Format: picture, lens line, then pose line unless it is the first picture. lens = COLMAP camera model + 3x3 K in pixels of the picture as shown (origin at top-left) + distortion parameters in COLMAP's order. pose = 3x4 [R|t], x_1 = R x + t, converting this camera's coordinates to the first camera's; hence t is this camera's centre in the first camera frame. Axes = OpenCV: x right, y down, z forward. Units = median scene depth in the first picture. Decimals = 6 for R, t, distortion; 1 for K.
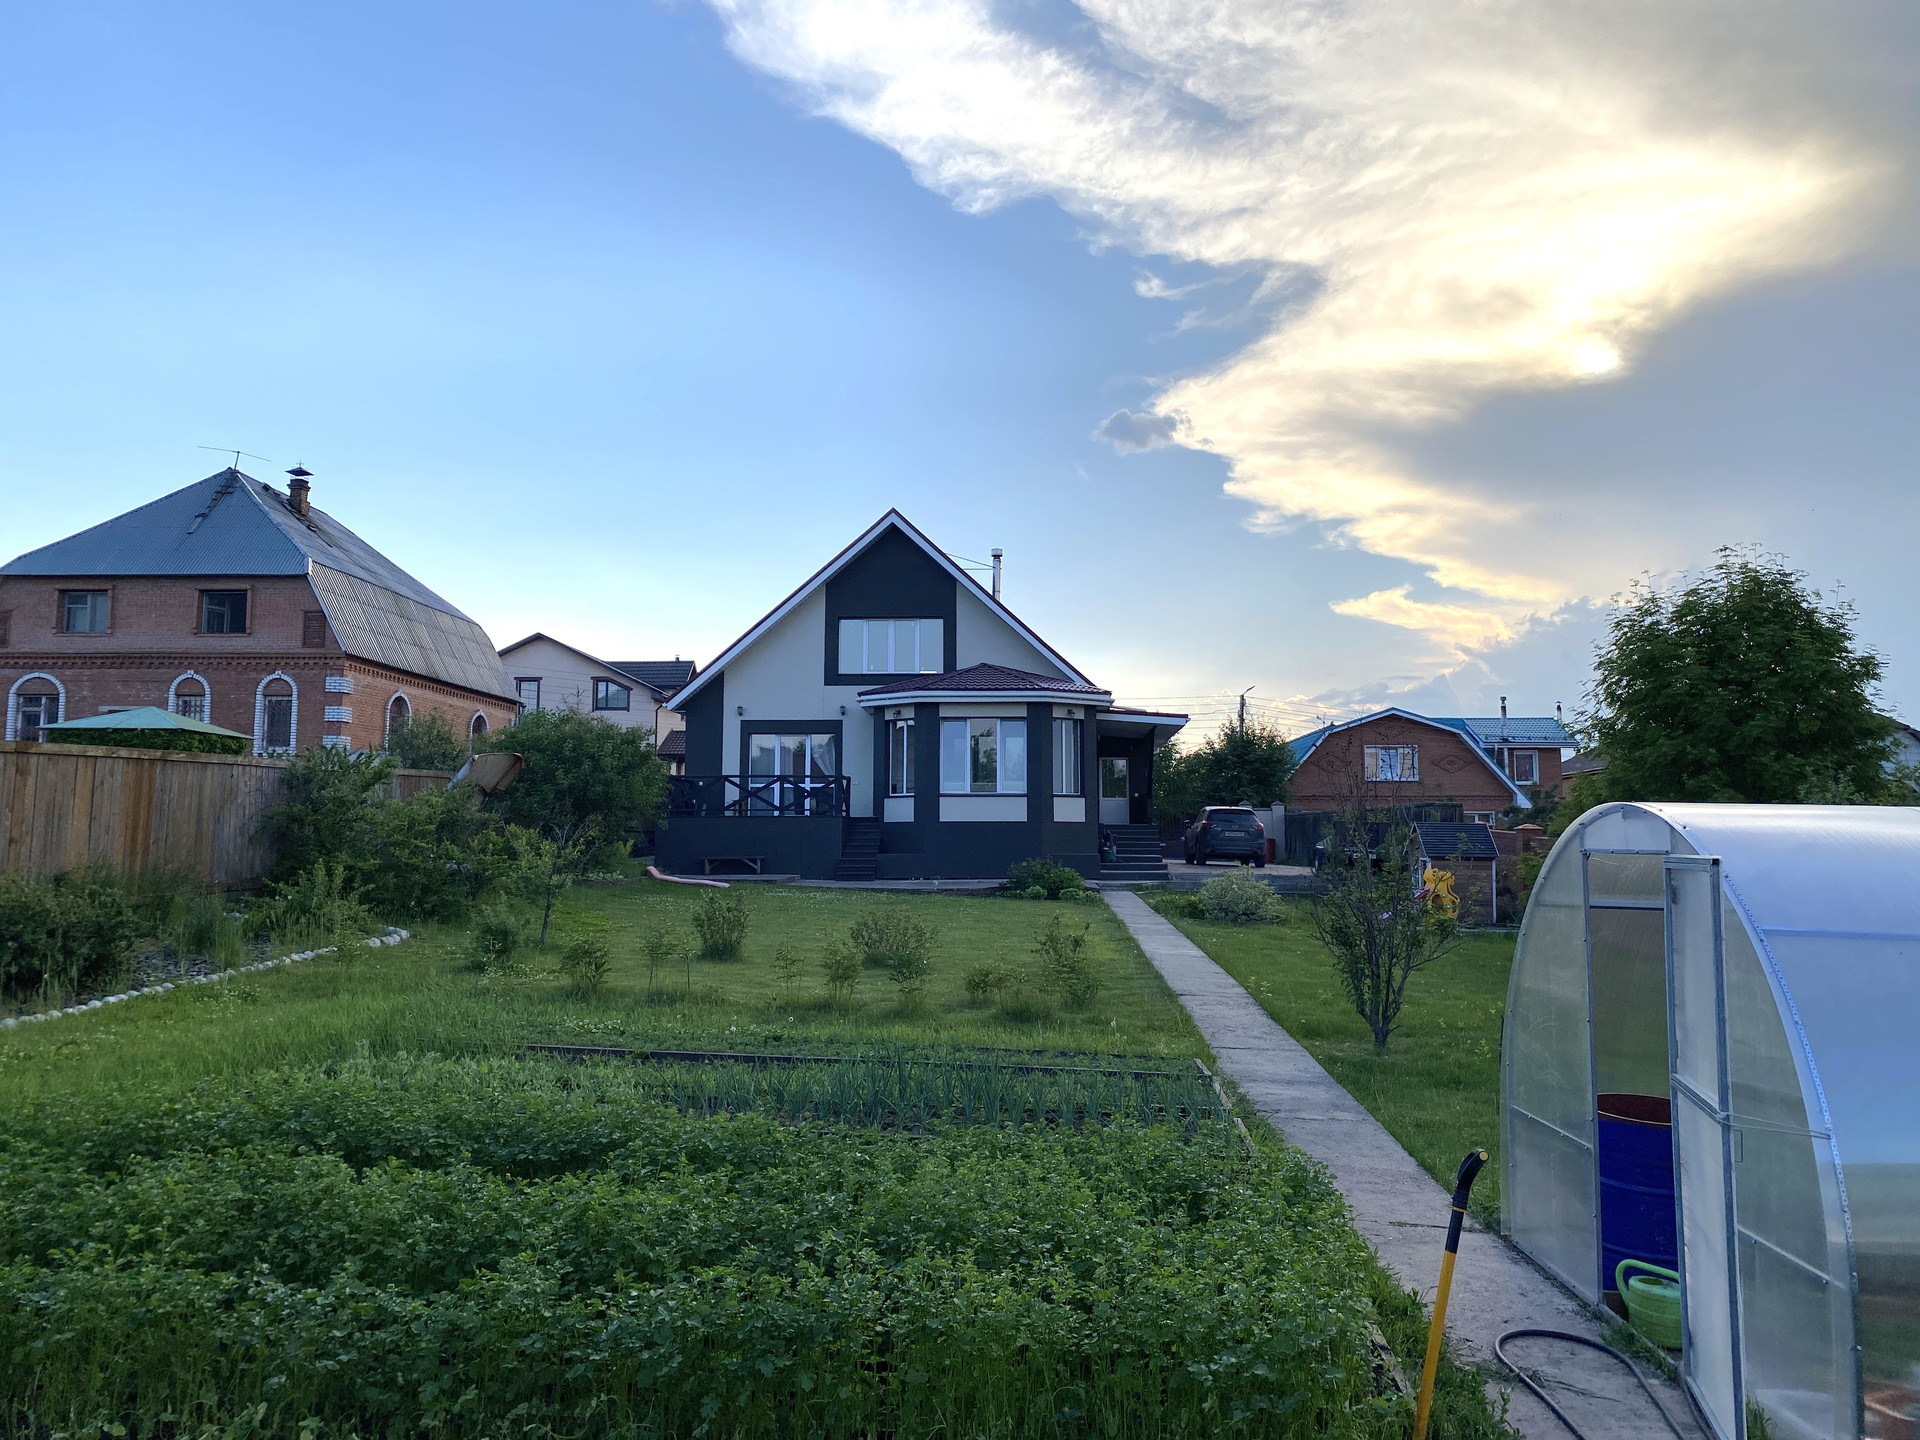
lens RADIAL K [[1457.8, 0, 960.0], [0, 1457.8, 720.0], [0, 0, 1]] dist [0.119719, -0.134217]
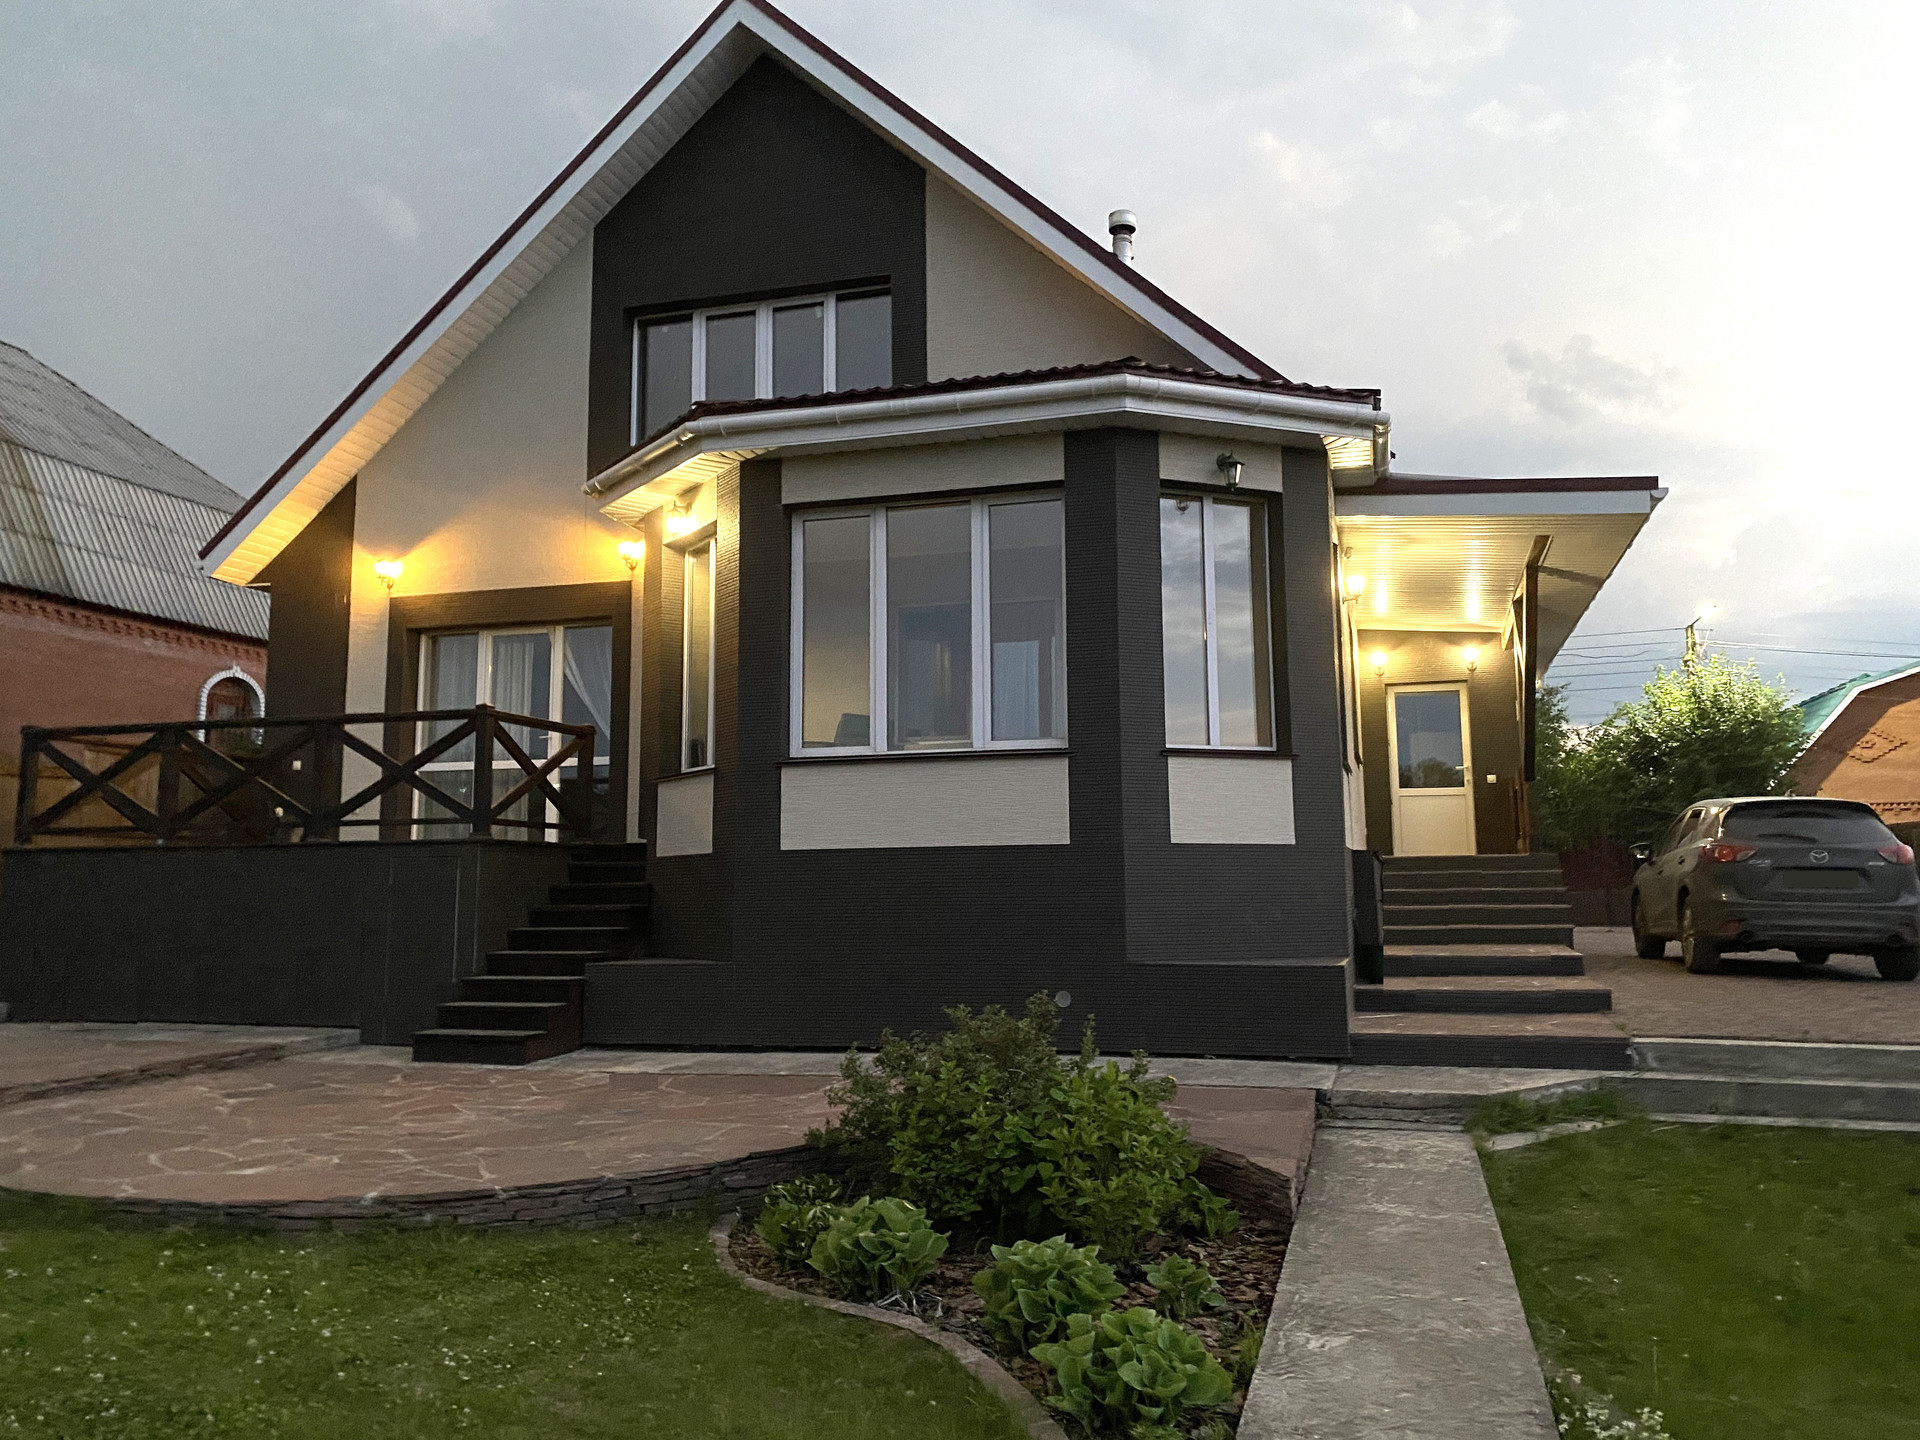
lens RADIAL K [[1457.8, 0, 960.0], [0, 1457.8, 720.0], [0, 0, 1]] dist [0.119719, -0.134217]
pose [[0.965694, -0.038825, -0.256763, 0.091470], [0.030682, 0.998893, -0.035647, 0.050733], [0.257862, 0.026546, 0.965817, 0.667265]]
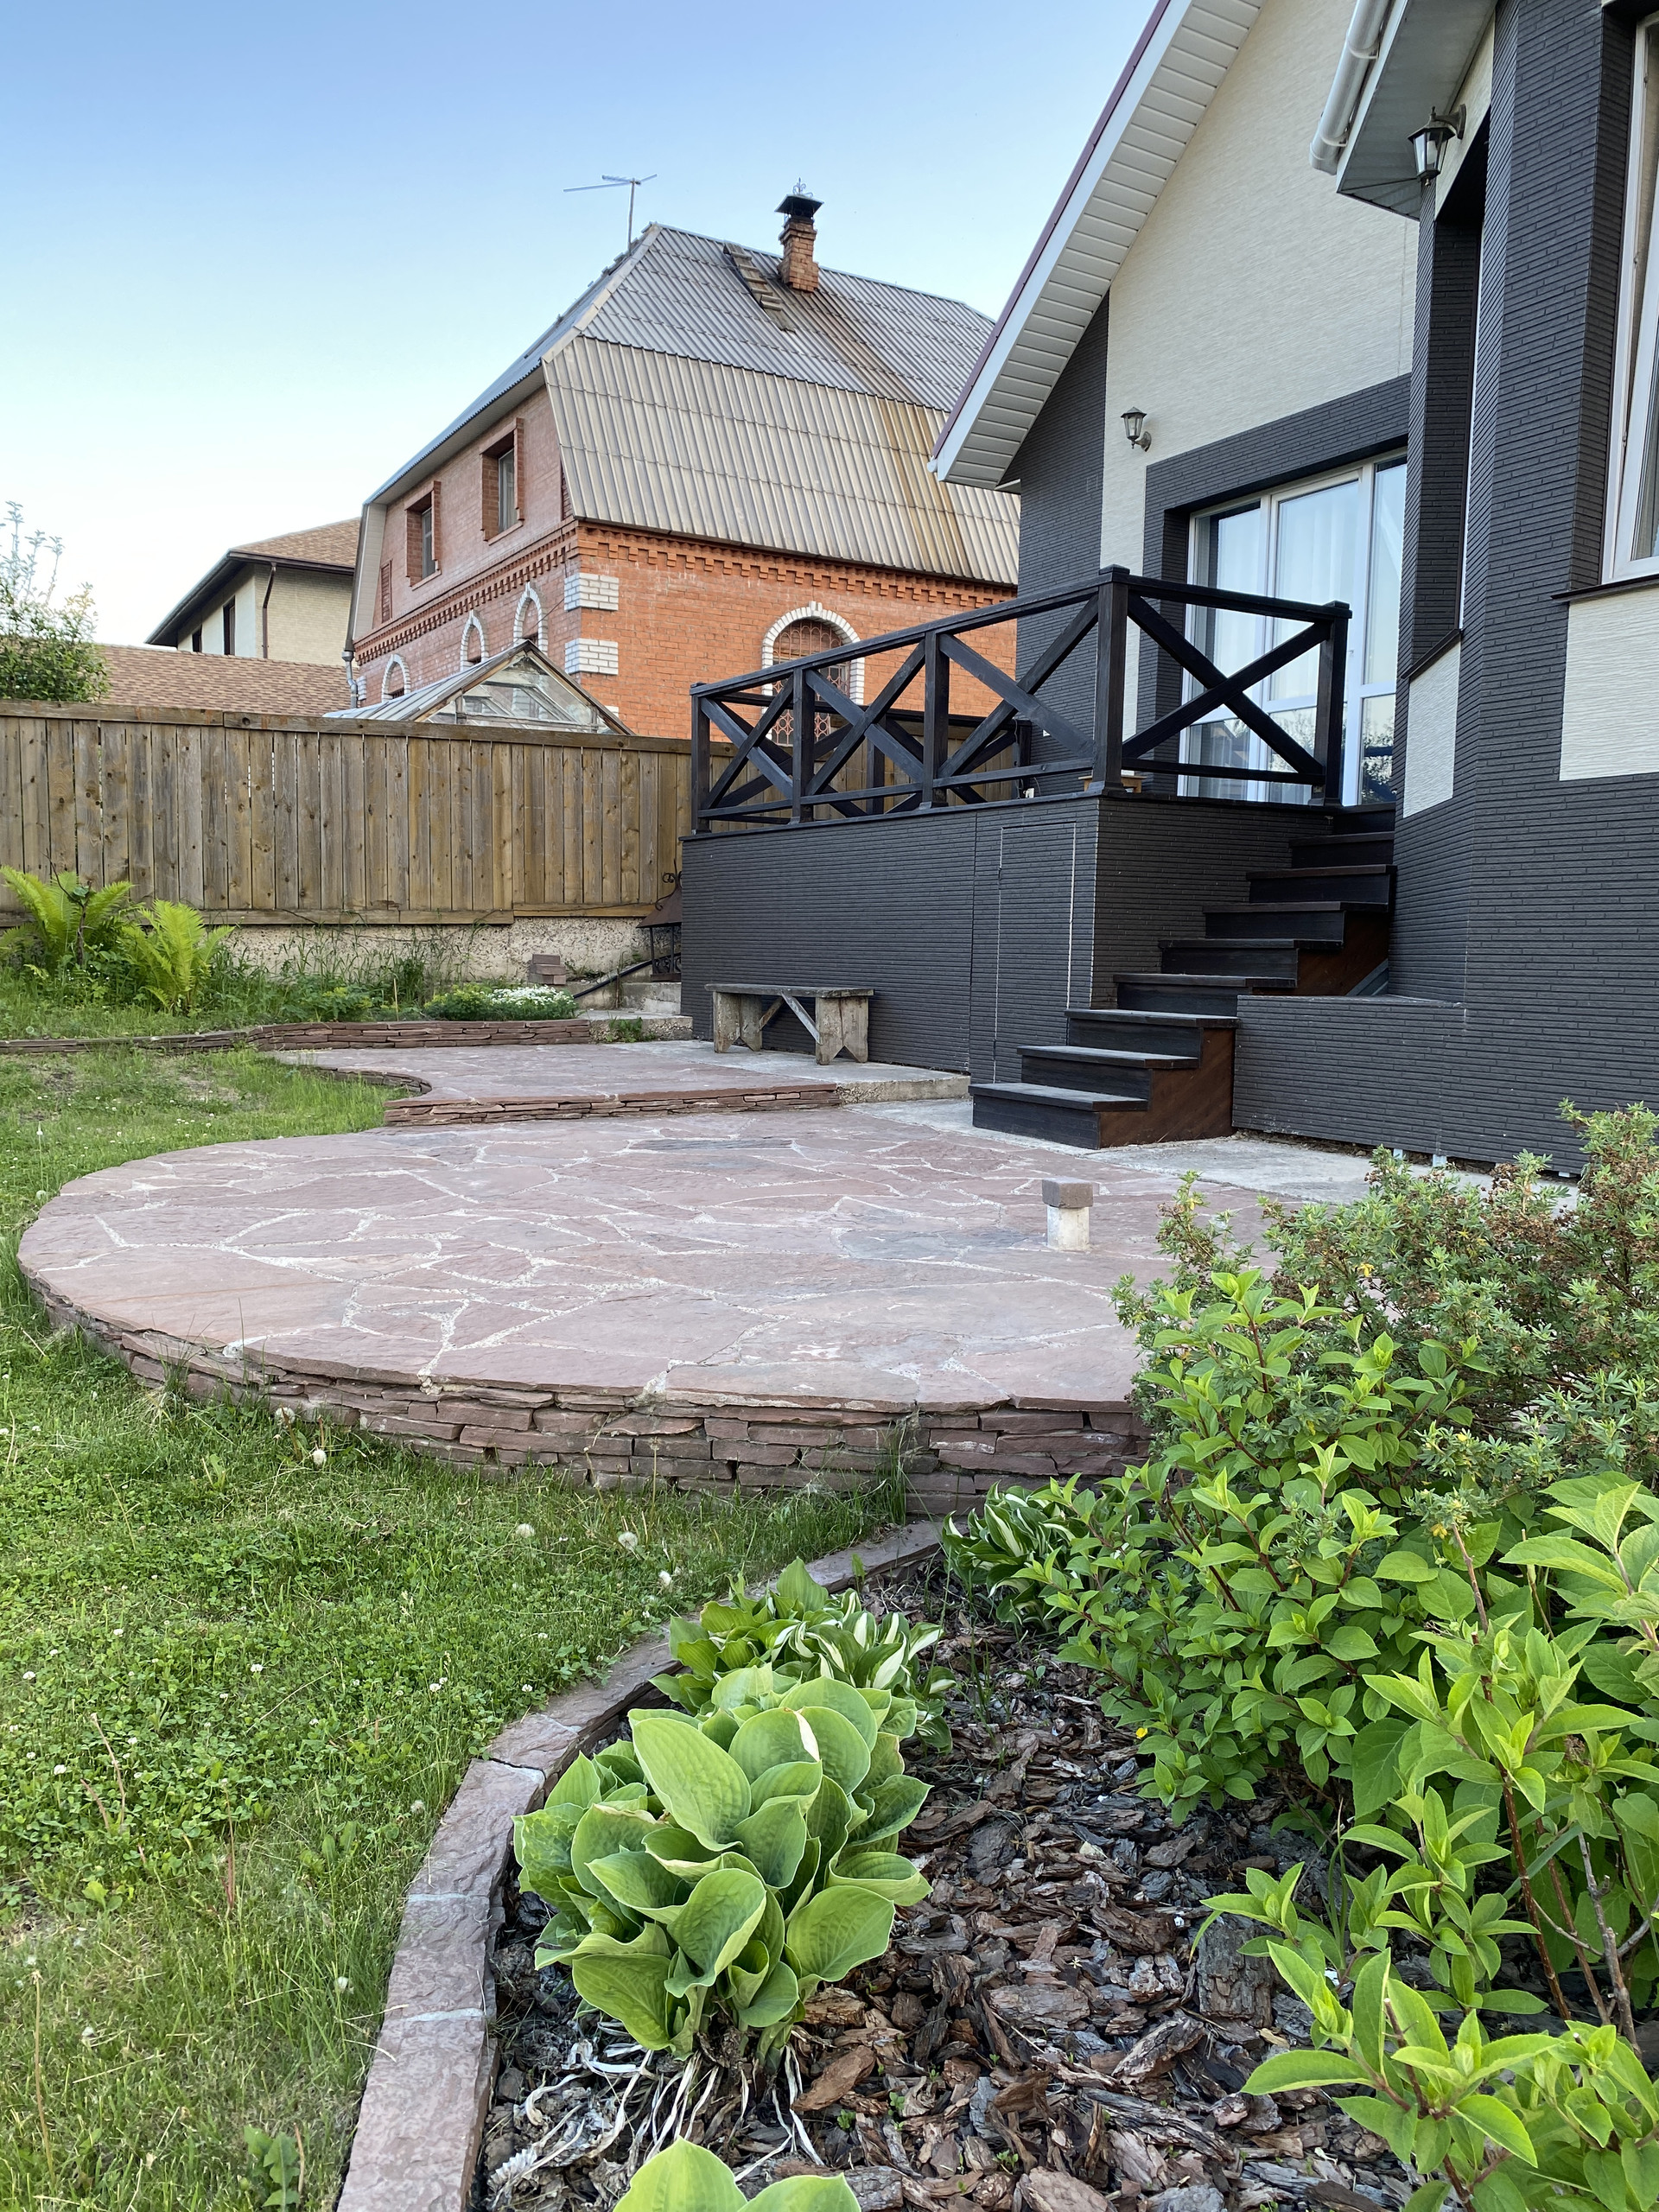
lens RADIAL K [[1673.5, 0, 829.5], [0, 1673.5, 1106.0], [0, 0, 1]] dist [0.076736, -0.135004]
pose [[0.521338, 0.083869, -0.849219, 0.085503], [0.059932, 0.989103, 0.134477, 0.070357], [0.851243, -0.121003, 0.510631, 0.791834]]
